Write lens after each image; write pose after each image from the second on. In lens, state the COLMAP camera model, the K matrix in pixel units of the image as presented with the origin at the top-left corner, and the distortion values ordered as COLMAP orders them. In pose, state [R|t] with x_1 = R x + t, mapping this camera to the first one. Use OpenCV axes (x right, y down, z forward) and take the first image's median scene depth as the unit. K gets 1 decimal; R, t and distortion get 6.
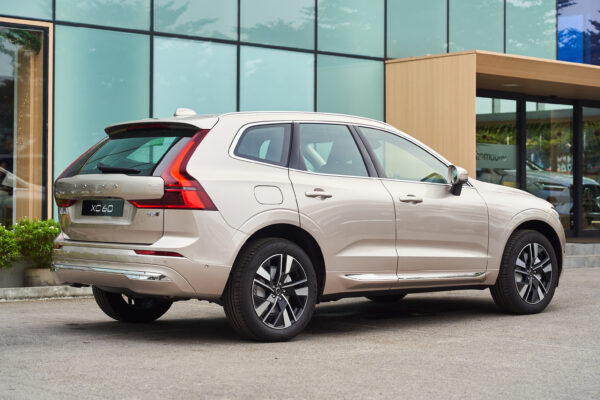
lens RADIAL K [[1226.9, 0, 313.5], [0, 1226.9, 195.8], [0, 0, 1]] dist [0.044924, 0.000000]
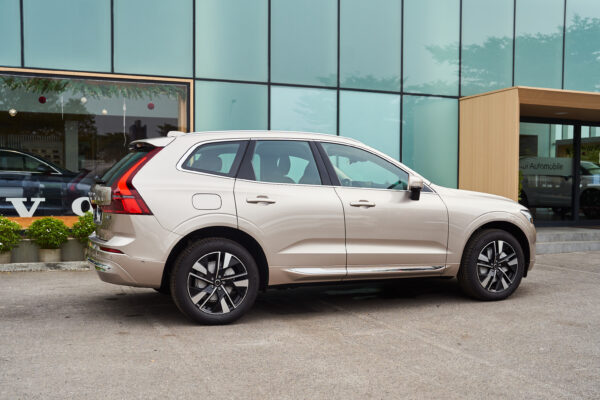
lens RADIAL K [[653.7, 0, 297.2], [0, 653.7, 225.5], [0, 0, 1]] dist [-0.045691, 0.000000]
pose [[0.940817, 0.018608, -0.338404, 0.217003], [0.000188, 0.998463, 0.055427, -0.010537], [0.338915, -0.052211, 0.939367, 0.371094]]
